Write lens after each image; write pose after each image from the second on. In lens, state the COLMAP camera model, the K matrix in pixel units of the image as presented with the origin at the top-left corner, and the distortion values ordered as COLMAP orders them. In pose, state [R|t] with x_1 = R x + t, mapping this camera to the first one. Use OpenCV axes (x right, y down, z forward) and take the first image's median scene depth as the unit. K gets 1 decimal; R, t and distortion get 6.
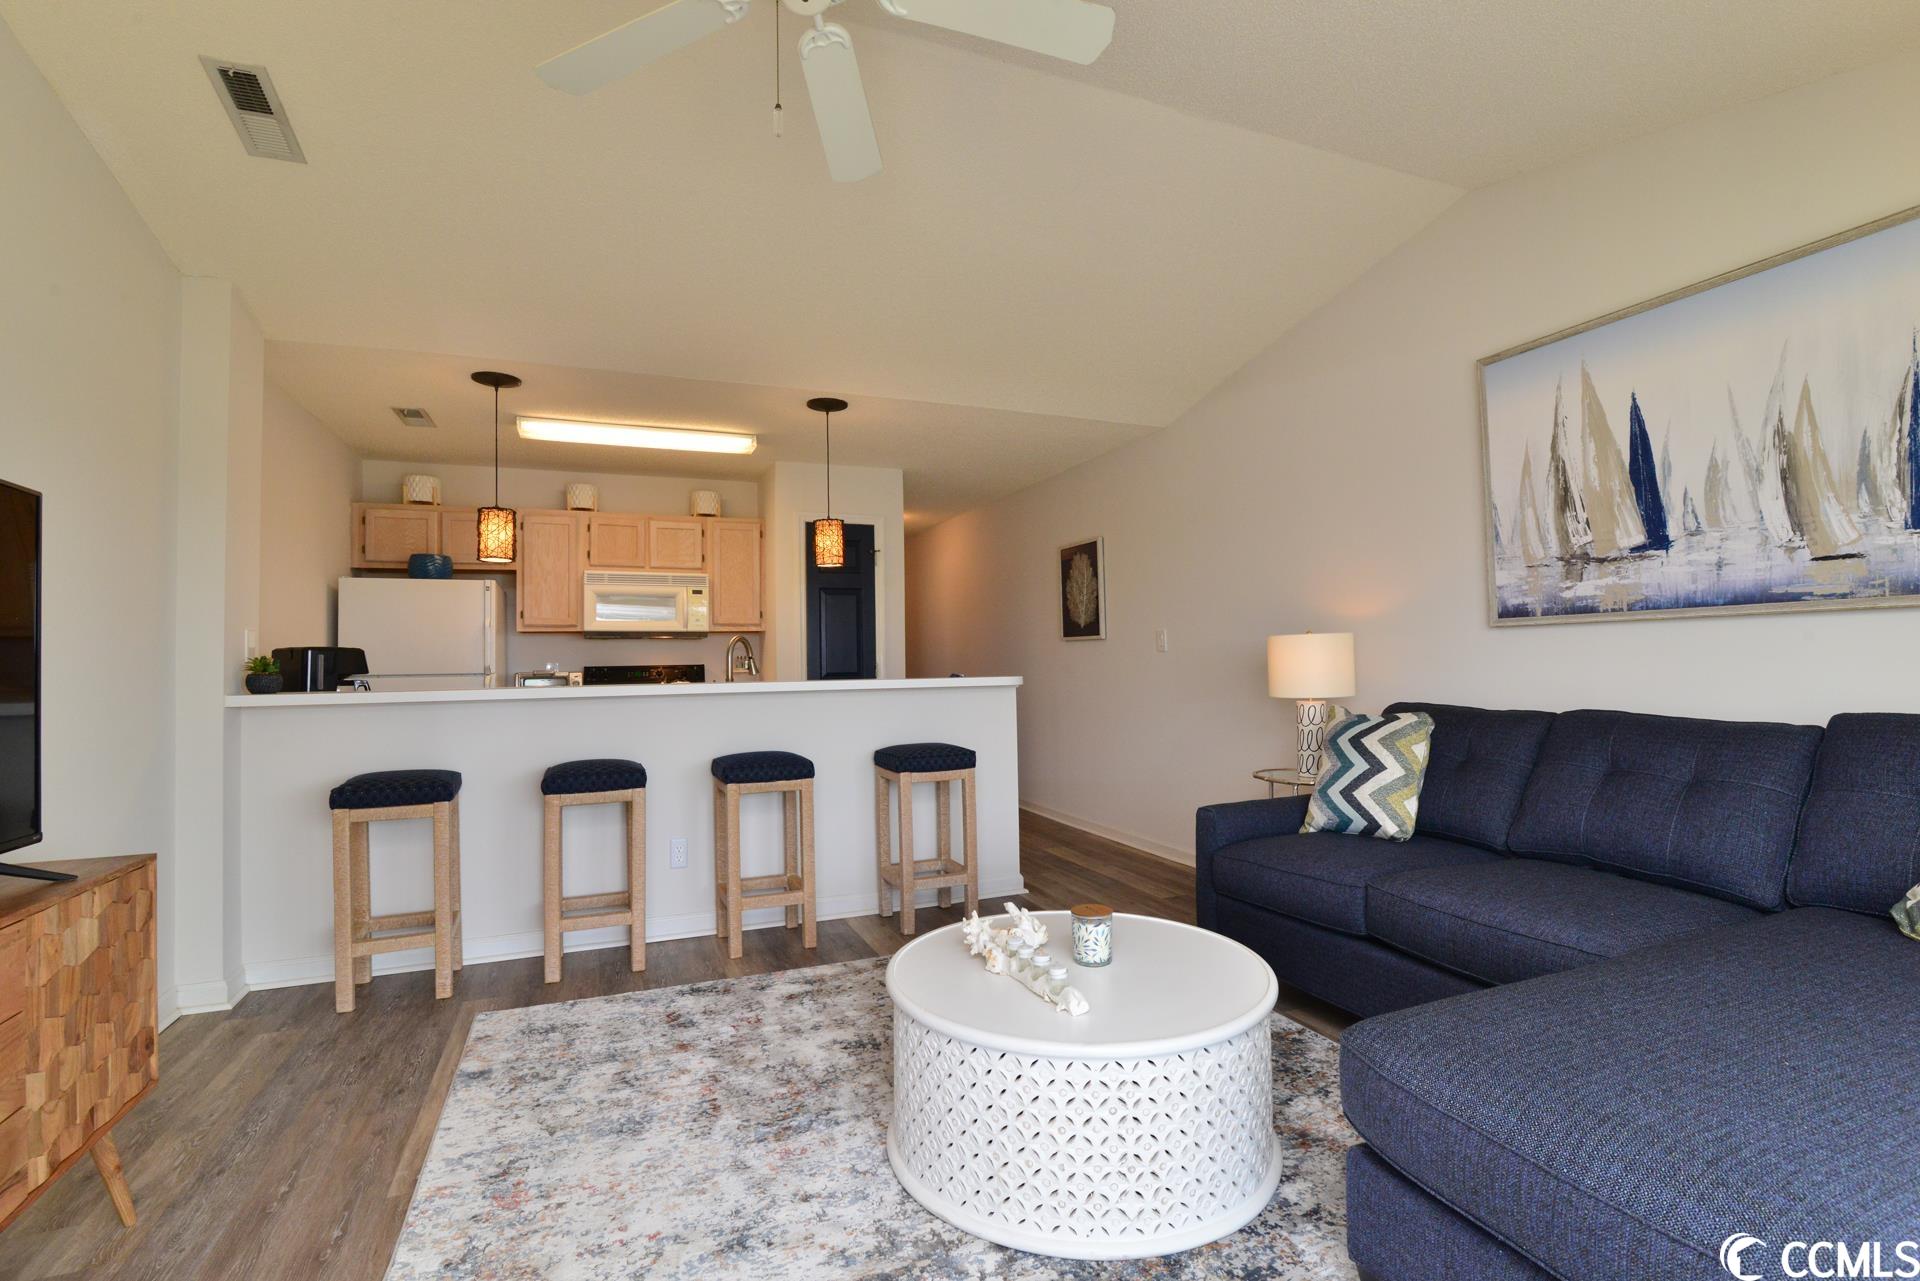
lens RADIAL K [[875.9, 0, 962.6], [0, 875.9, 640.8], [0, 0, 1]] dist [-0.019854, 0.001259]
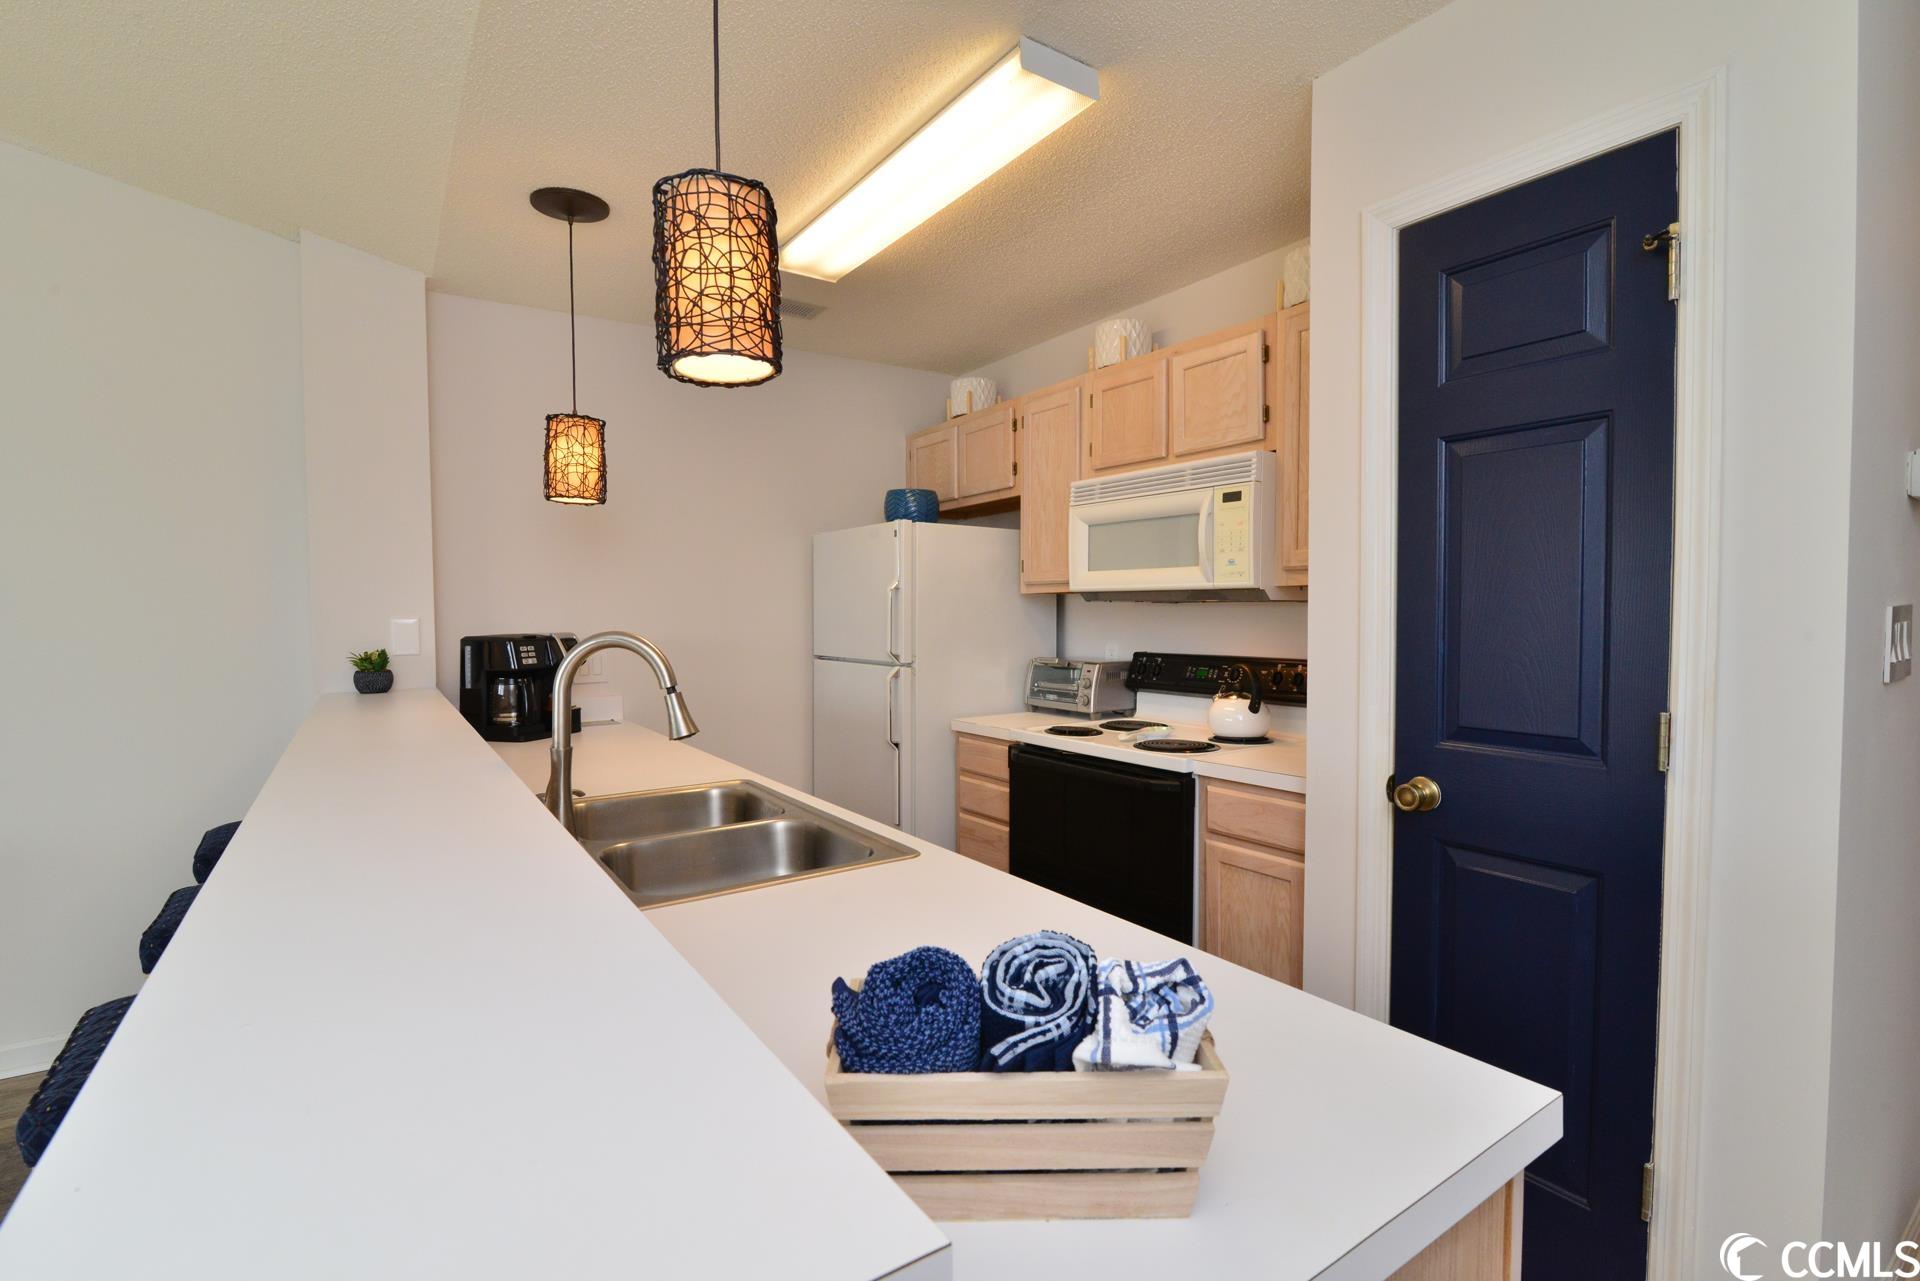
lens RADIAL K [[875.9, 0, 986.6], [0, 875.9, 639.8], [0, 0, 1]] dist [-0.019854, 0.001259]
pose [[0.228127, 0.048306, -0.972432, 0.169259], [0.027545, 0.998048, 0.056041, -0.023894], [0.973242, -0.039570, 0.226351, 1.442735]]
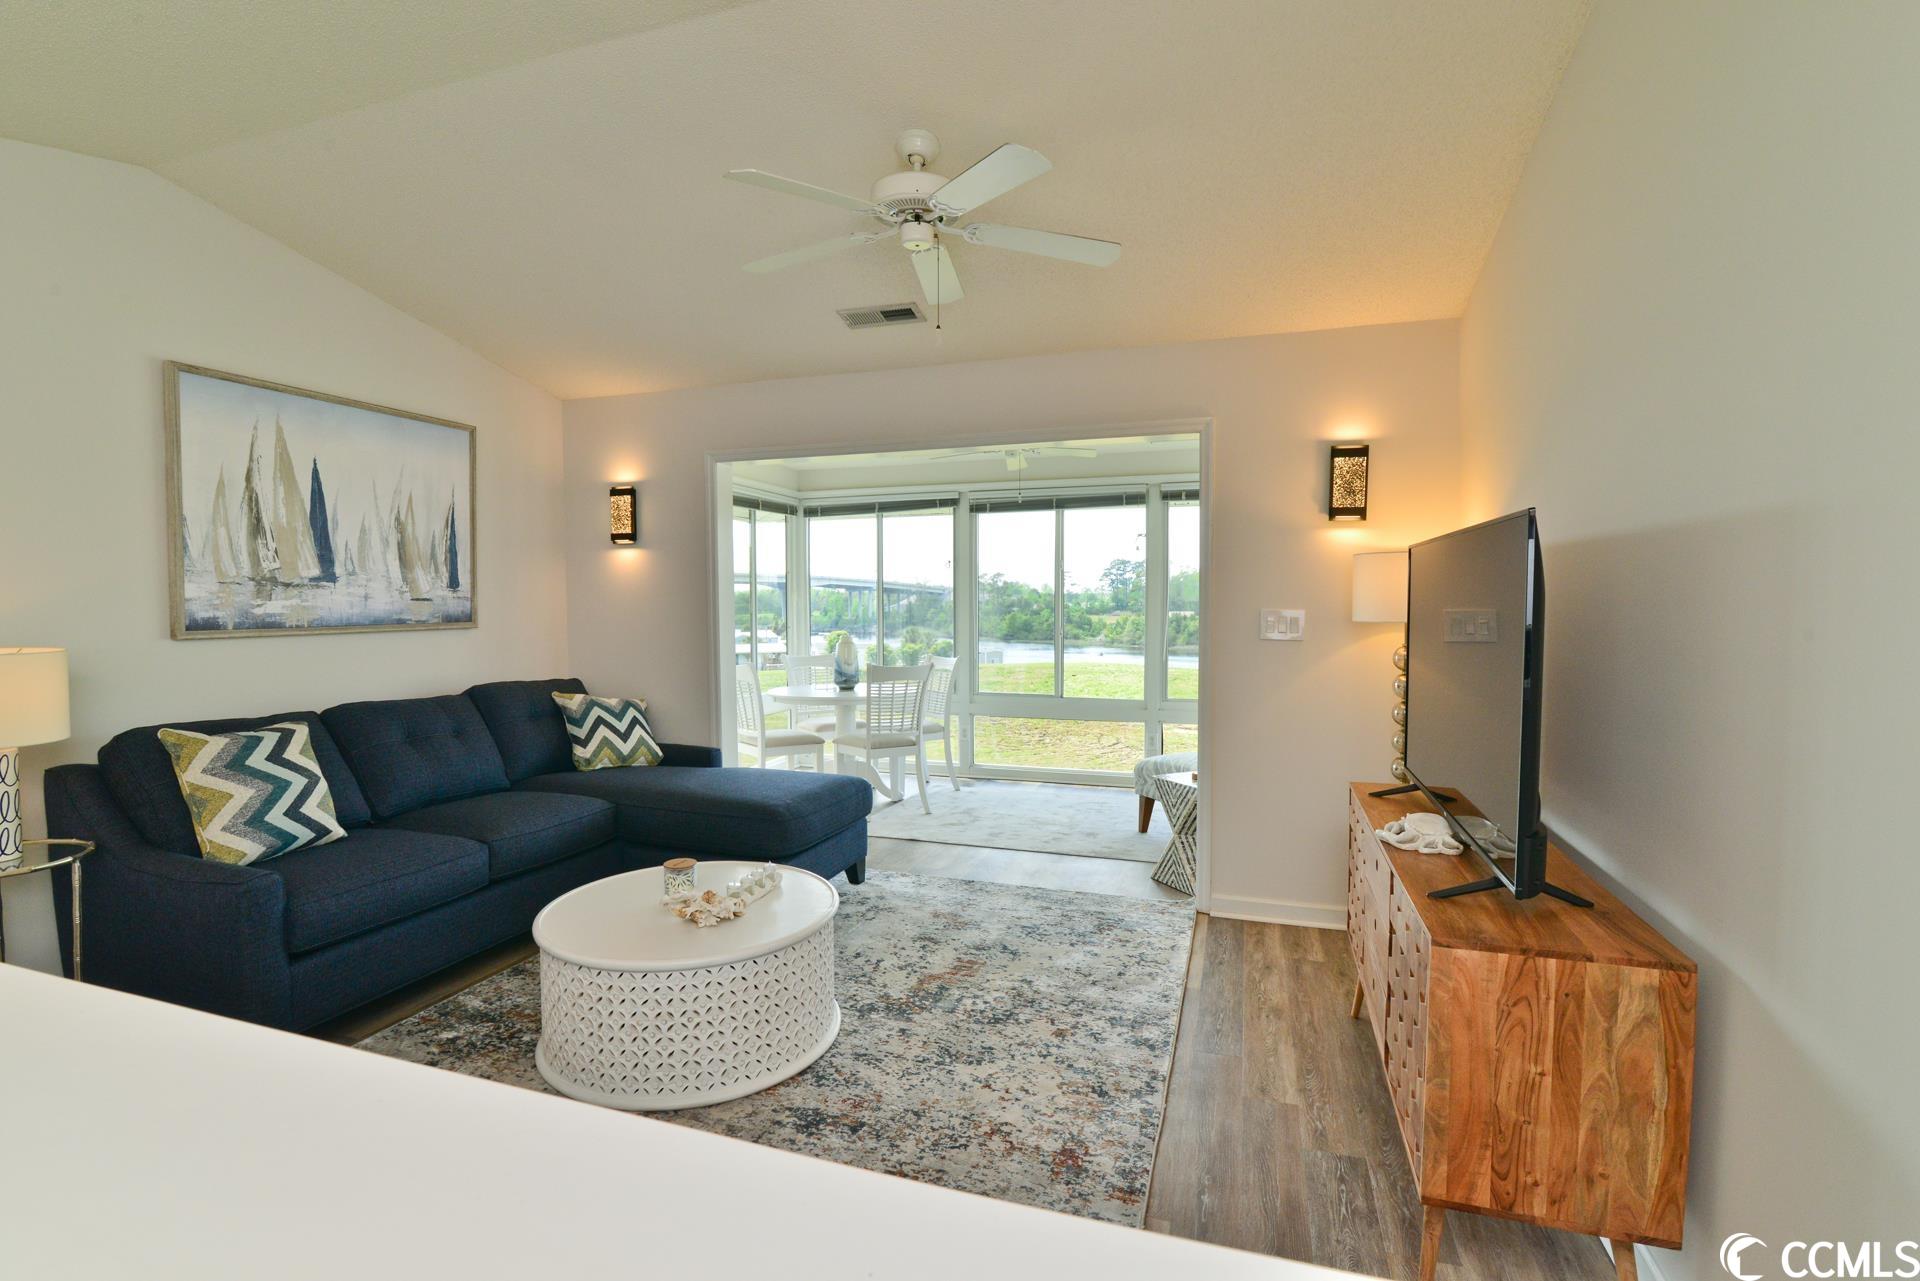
lens RADIAL K [[875.9, 0, 956.1], [0, 875.9, 639.2], [0, 0, 1]] dist [-0.019854, 0.001259]
pose [[-0.751684, -0.008440, 0.659469, -0.694789], [0.001305, 0.999897, 0.014285, -0.029484], [-0.659522, 0.011598, -0.751596, 1.165008]]
